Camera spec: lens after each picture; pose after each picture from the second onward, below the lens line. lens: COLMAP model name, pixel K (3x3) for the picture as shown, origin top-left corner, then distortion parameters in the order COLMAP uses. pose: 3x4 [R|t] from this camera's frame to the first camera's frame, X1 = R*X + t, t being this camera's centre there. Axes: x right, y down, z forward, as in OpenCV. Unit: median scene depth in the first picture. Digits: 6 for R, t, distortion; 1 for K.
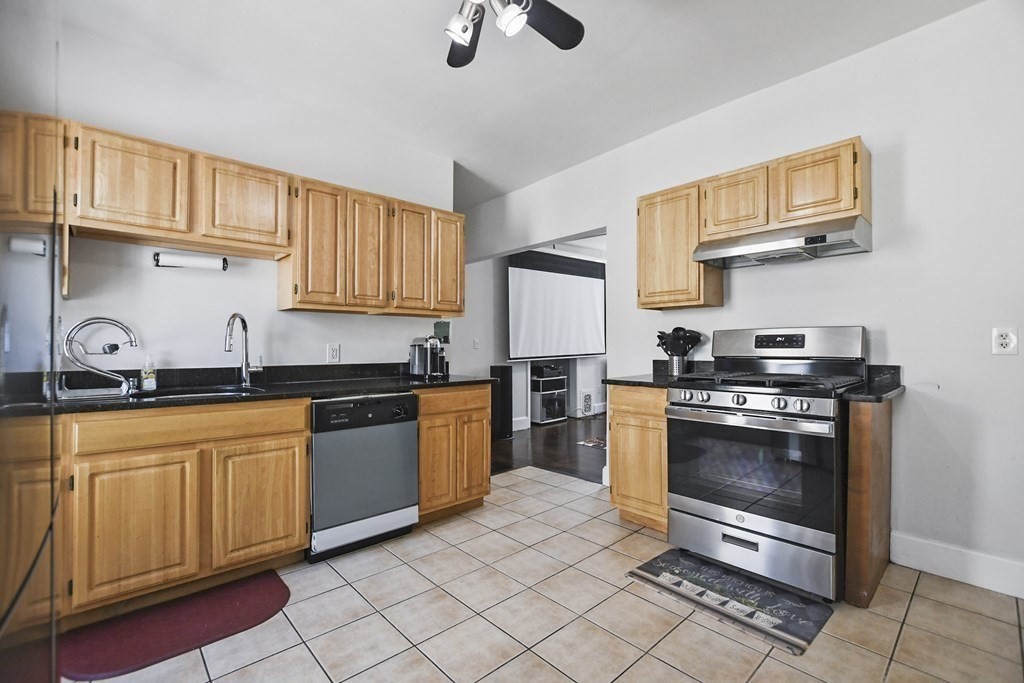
lens RADIAL K [[448.5, 0, 506.8], [0, 448.5, 348.5], [0, 0, 1]] dist [-0.000457, -0.000078]
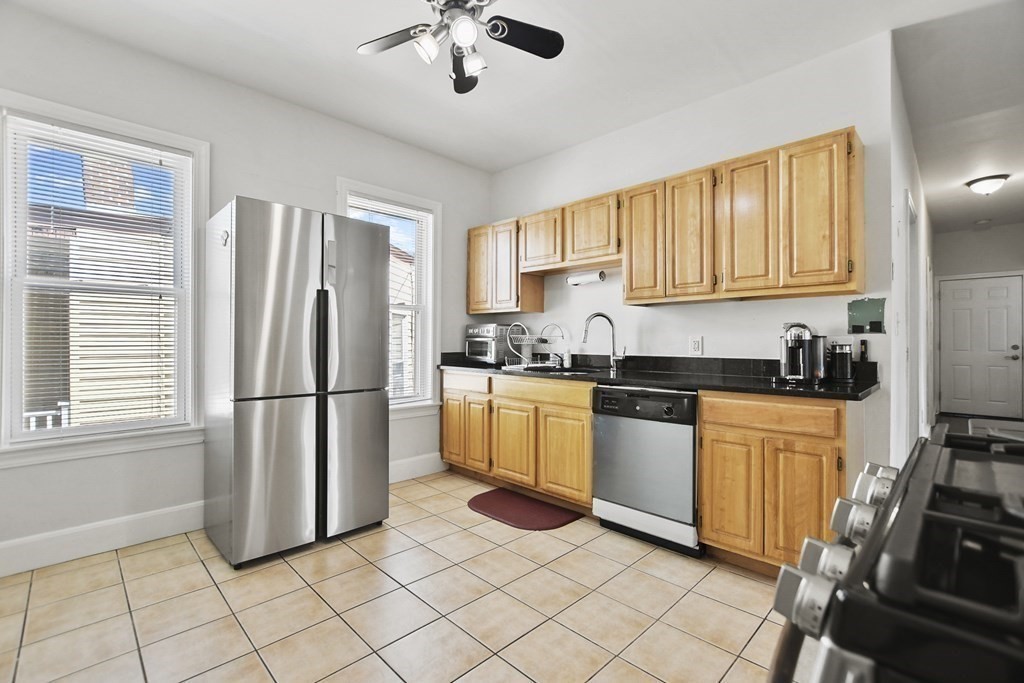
lens RADIAL K [[453.5, 0, 506.1], [0, 453.5, 343.1], [0, 0, 1]] dist [-0.002191, -0.000105]
pose [[0.045039, 0.004513, -0.998975, 0.669439], [-0.004523, 0.999980, 0.004313, 0.003002], [0.998975, 0.004324, 0.045058, 0.647756]]
